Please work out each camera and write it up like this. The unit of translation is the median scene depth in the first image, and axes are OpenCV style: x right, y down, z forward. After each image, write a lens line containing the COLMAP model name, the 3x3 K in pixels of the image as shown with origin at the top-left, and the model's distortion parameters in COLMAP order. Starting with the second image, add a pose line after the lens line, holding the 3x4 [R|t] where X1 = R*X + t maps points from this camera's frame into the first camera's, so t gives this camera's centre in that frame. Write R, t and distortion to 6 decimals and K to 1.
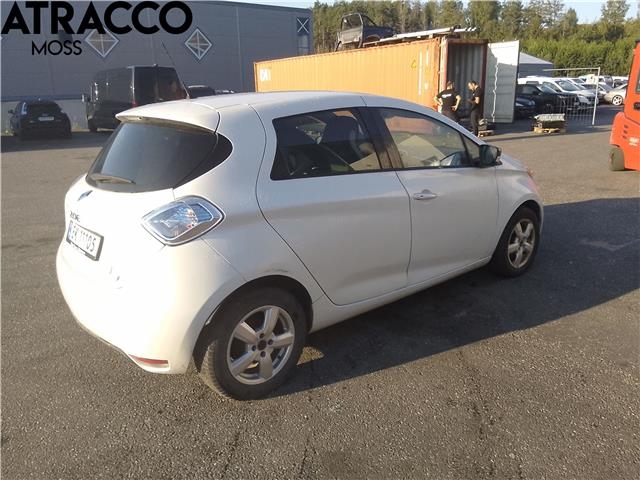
lens RADIAL K [[514.5, 0, 319.1], [0, 514.5, 243.1], [0, 0, 1]] dist [0.000994, -0.003056]
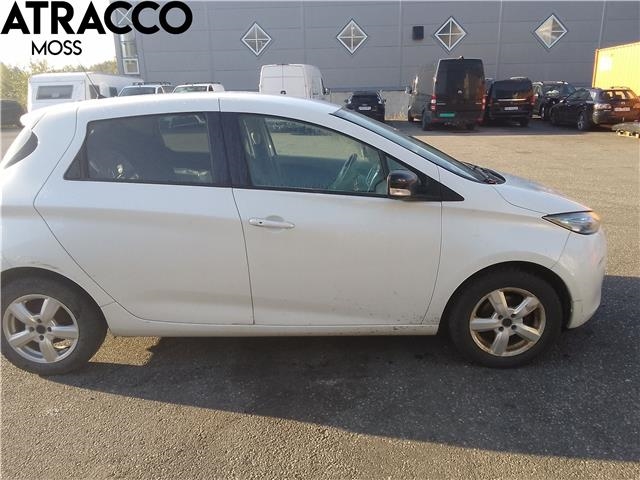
lens RADIAL K [[514.5, 0, 320.6], [0, 514.5, 240.7], [0, 0, 1]] dist [0.000994, -0.003056]
pose [[0.754510, 0.192295, -0.627485, 0.754962], [-0.184006, 0.979746, 0.078991, -0.138051], [0.629965, 0.055861, 0.774612, 0.402078]]
